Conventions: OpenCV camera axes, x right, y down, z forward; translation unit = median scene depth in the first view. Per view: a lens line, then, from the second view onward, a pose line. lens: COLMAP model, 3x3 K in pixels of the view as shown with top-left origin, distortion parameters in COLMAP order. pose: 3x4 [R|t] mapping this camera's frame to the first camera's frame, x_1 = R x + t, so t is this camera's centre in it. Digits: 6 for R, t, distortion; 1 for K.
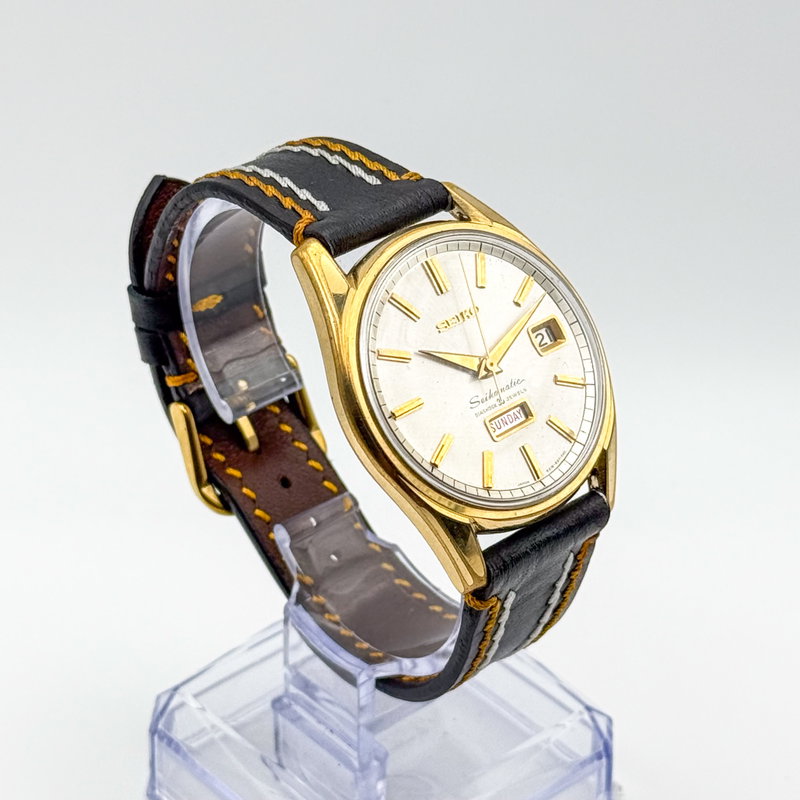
lens RADIAL K [[3051.5, 0, 400.0], [0, 3051.5, 400.0], [0, 0, 1]] dist [0.252236, 1.325606]
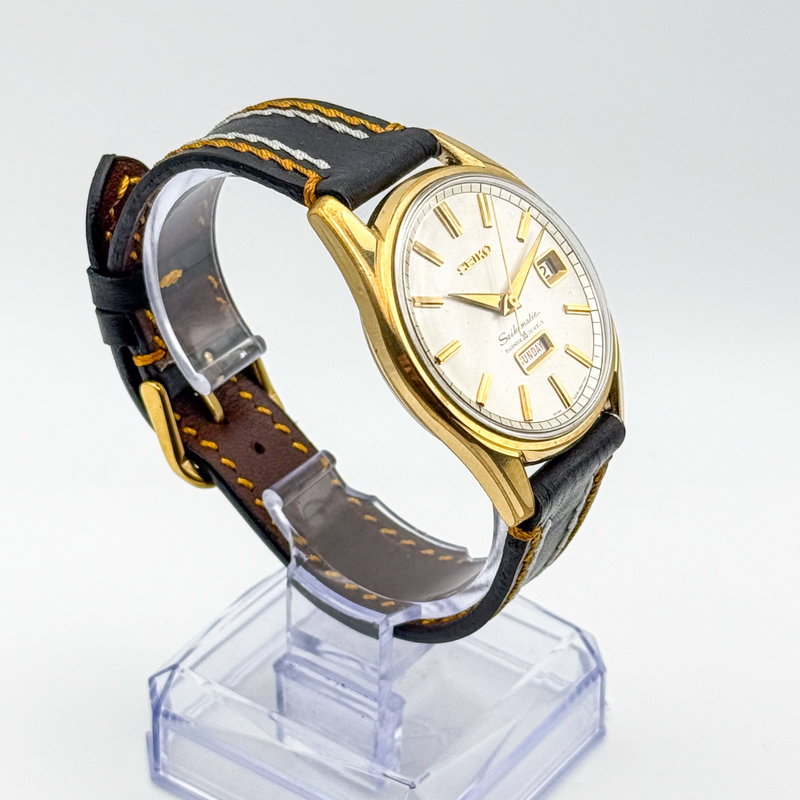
lens RADIAL K [[3051.5, 0, 400.0], [0, 3051.5, 400.0], [0, 0, 1]] dist [0.252236, 1.325606]
pose [[0.967332, -0.119262, 0.223708, -0.229473], [0.118186, 0.992824, 0.018245, -0.001653], [-0.224278, 0.008790, 0.974485, 0.013355]]
